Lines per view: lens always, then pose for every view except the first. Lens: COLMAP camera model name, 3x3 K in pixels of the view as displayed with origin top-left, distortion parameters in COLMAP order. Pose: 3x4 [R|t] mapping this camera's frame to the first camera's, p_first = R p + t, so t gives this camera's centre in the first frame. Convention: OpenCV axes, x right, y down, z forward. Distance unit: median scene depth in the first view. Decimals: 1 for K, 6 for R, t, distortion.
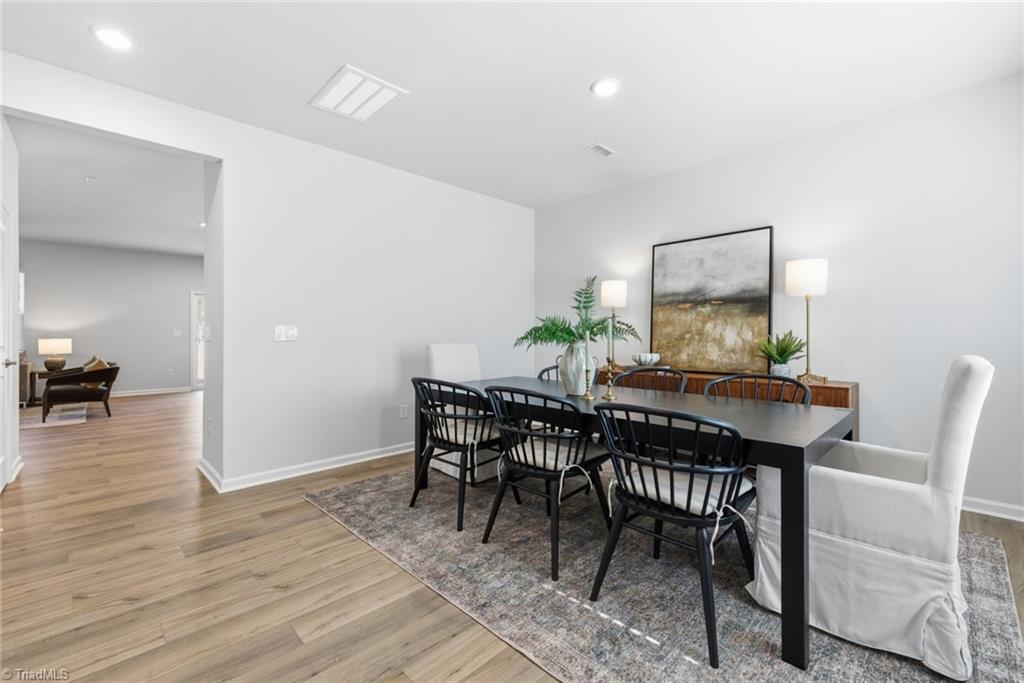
lens RADIAL K [[430.4, 0, 504.8], [0, 430.4, 340.4], [0, 0, 1]] dist [0.010049, -0.001047]
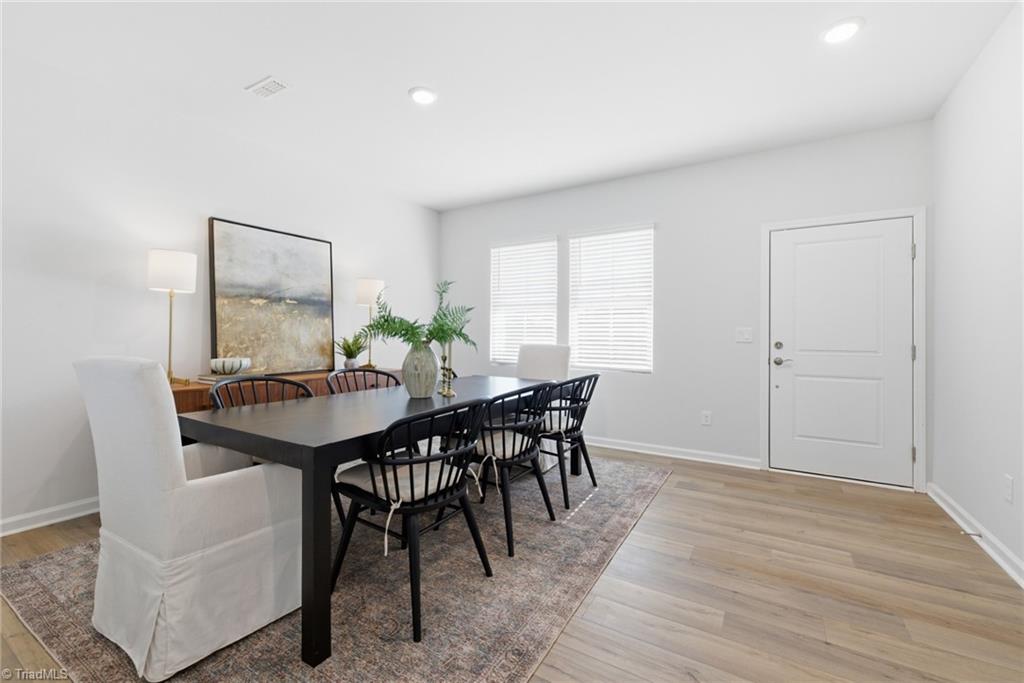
lens RADIAL K [[430.4, 0, 507.8], [0, 430.4, 335.5], [0, 0, 1]] dist [0.010049, -0.001047]
pose [[-0.241320, -0.004655, 0.970435, -0.590433], [0.004891, 0.999970, 0.006013, -0.014096], [-0.970433, 0.006198, -0.241290, 0.755549]]
